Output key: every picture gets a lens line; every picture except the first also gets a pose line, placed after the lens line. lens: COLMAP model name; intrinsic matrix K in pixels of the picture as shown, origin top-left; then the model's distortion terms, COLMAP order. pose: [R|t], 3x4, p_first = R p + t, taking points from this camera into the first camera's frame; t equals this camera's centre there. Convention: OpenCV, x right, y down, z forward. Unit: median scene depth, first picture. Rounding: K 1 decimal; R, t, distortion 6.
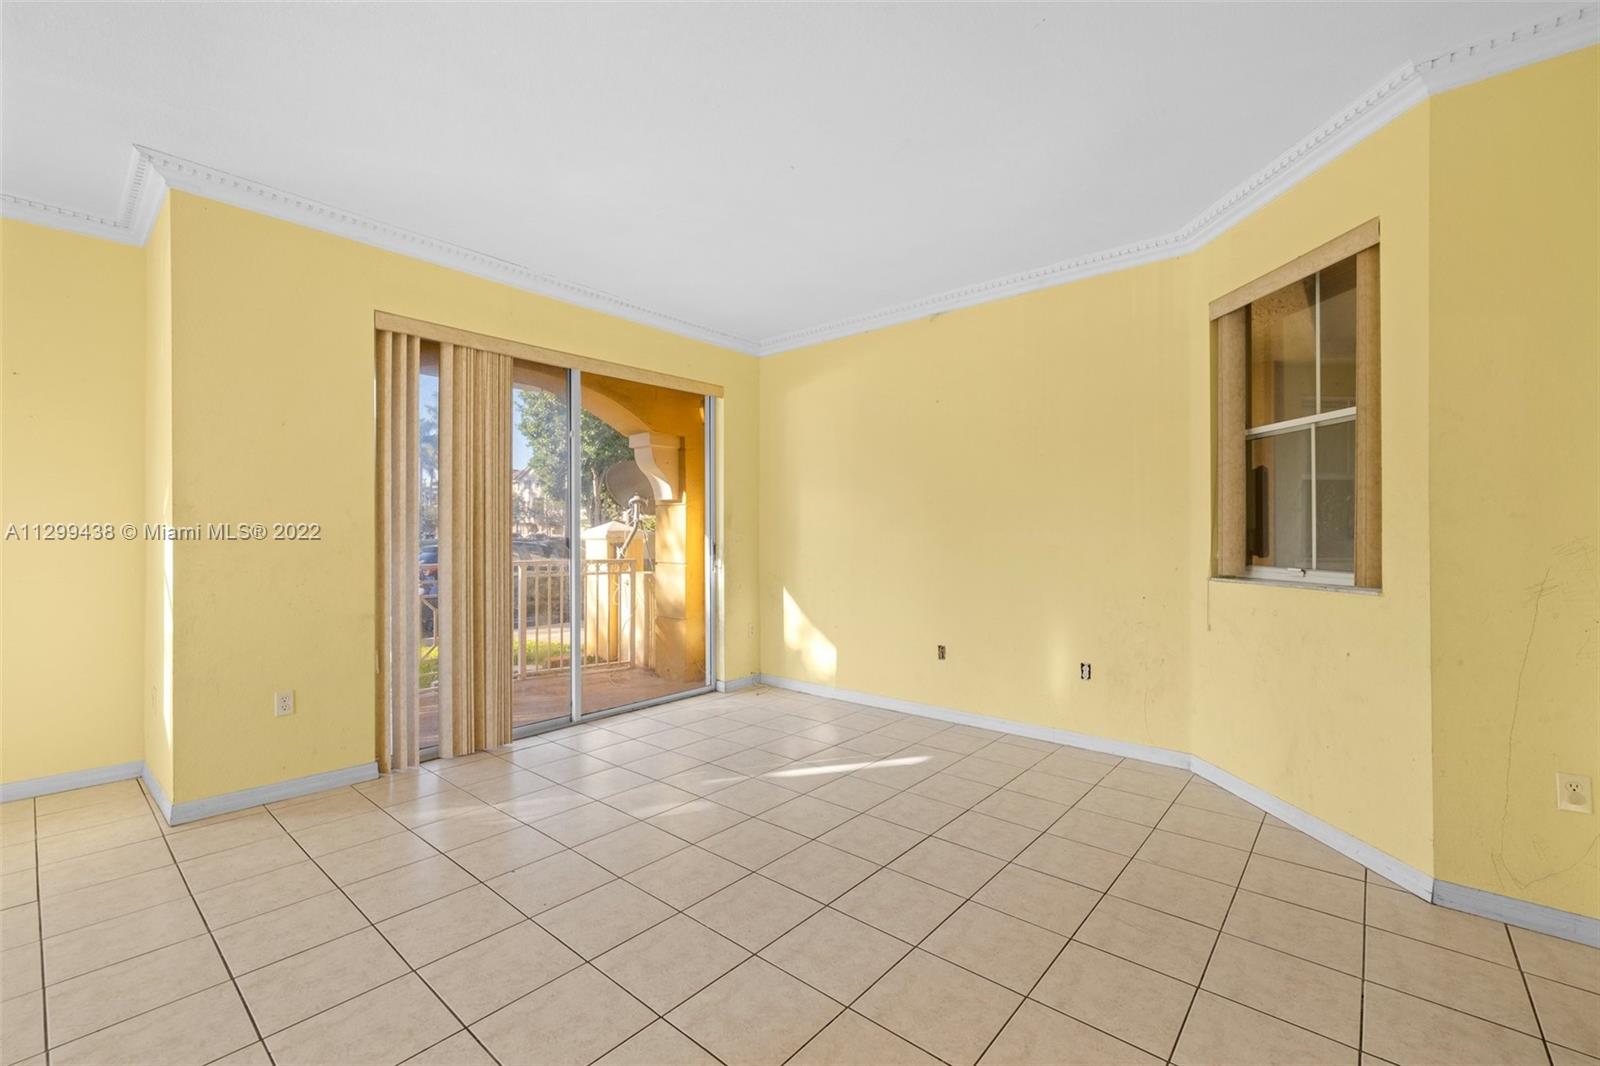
lens RADIAL K [[672.3, 0, 798.5], [0, 672.3, 532.9], [0, 0, 1]] dist [0.002692, 0.000913]
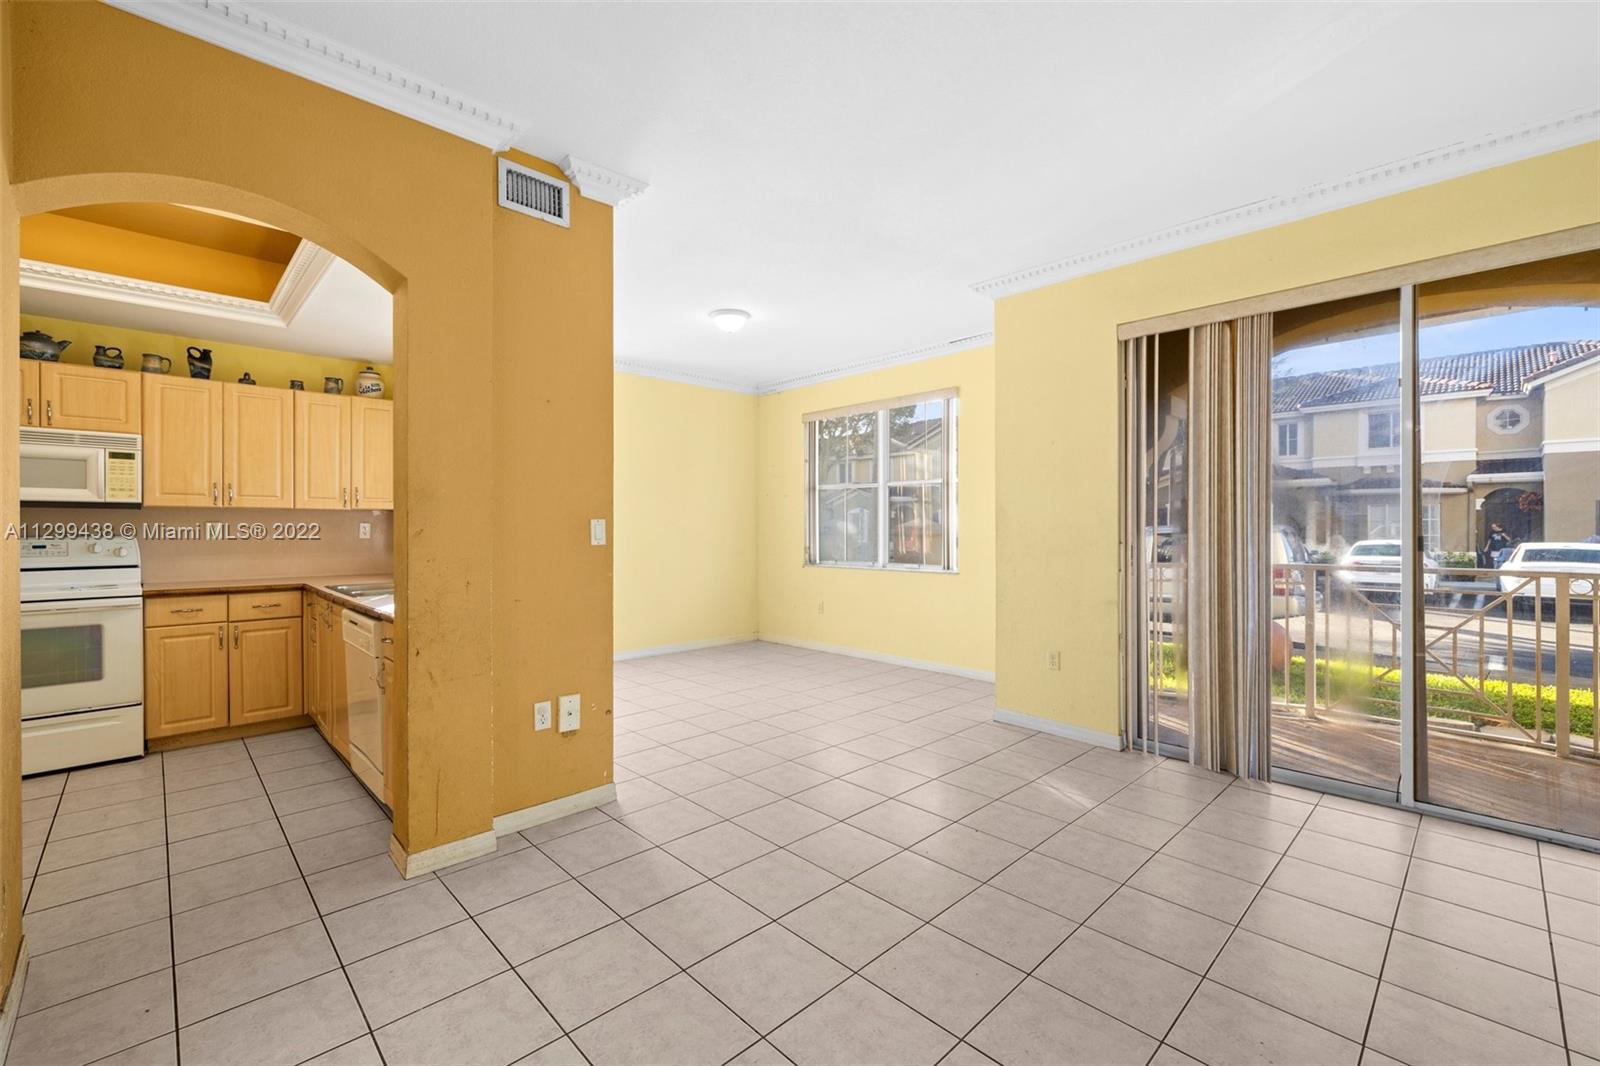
lens RADIAL K [[672.3, 0, 803.7], [0, 672.3, 531.3], [0, 0, 1]] dist [0.002692, 0.000913]
pose [[-0.088306, 0.004753, -0.996082, 0.450284], [0.000903, 0.999989, 0.004691, 0.000402], [0.996093, -0.000485, -0.088309, 0.516802]]
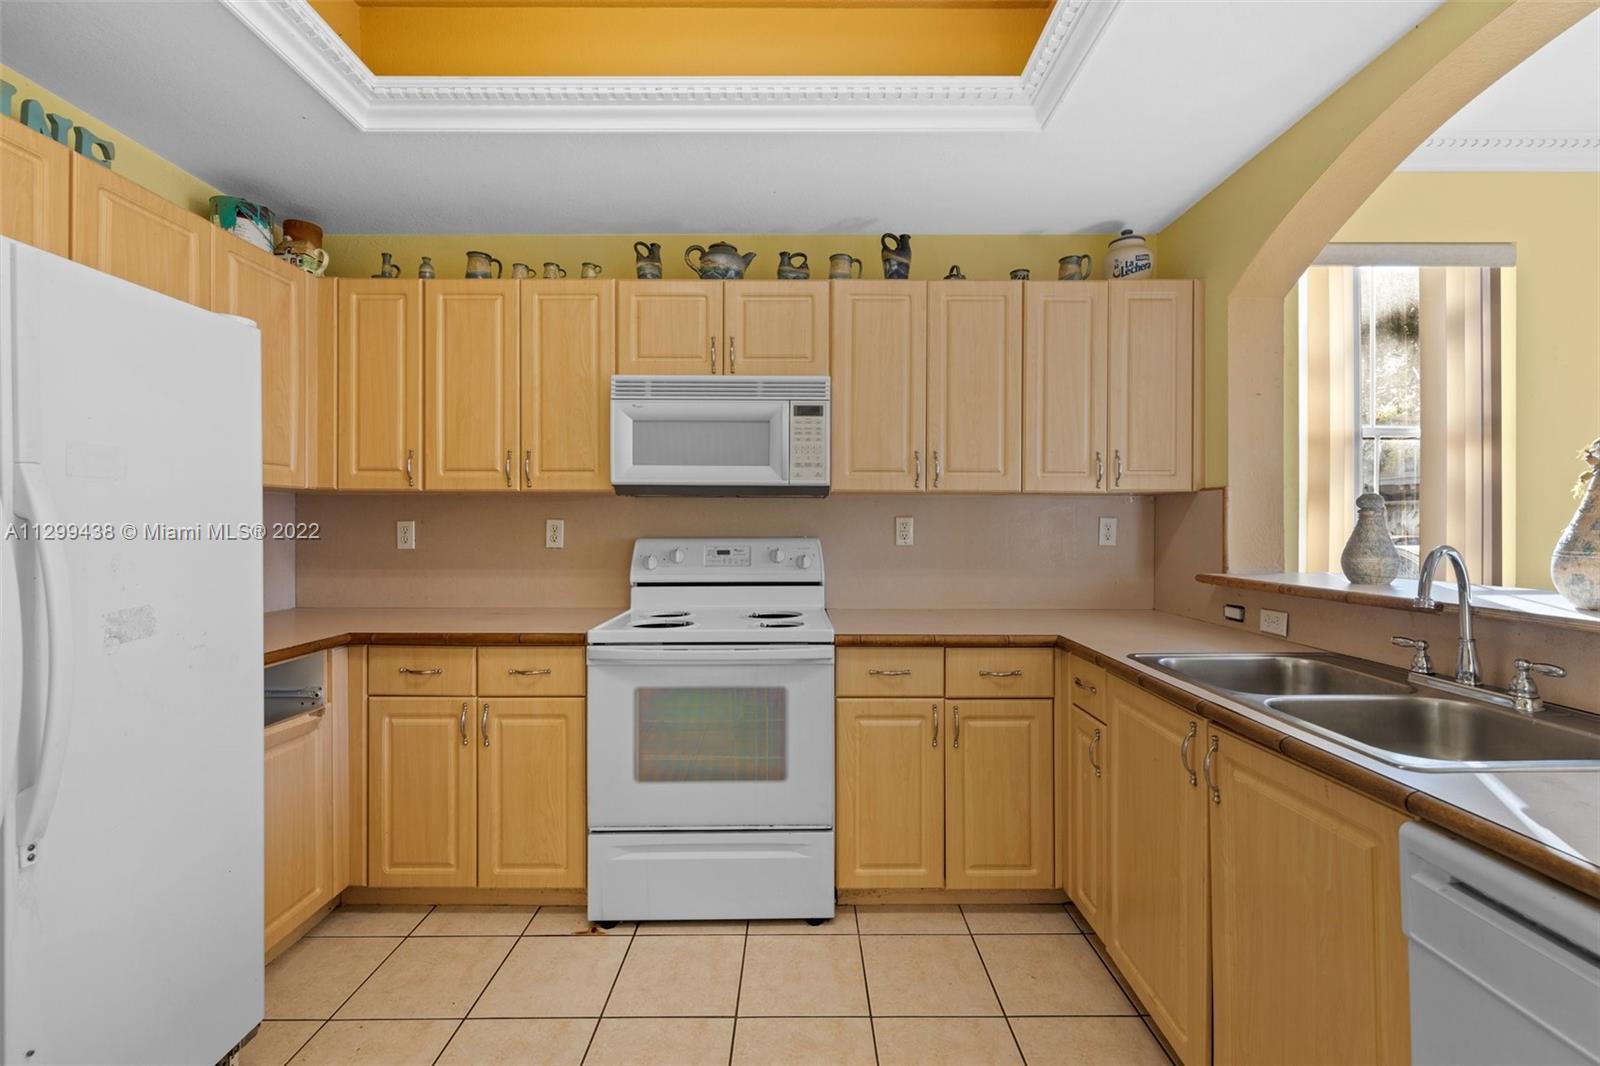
lens RADIAL K [[672.3, 0, 800.3], [0, 672.3, 529.3], [0, 0, 1]] dist [0.002692, 0.000913]
pose [[-0.753852, 0.001285, -0.657043, 0.400578], [-0.001832, 0.999990, 0.004057, 0.000338], [0.657042, 0.004262, -0.753842, 0.453258]]
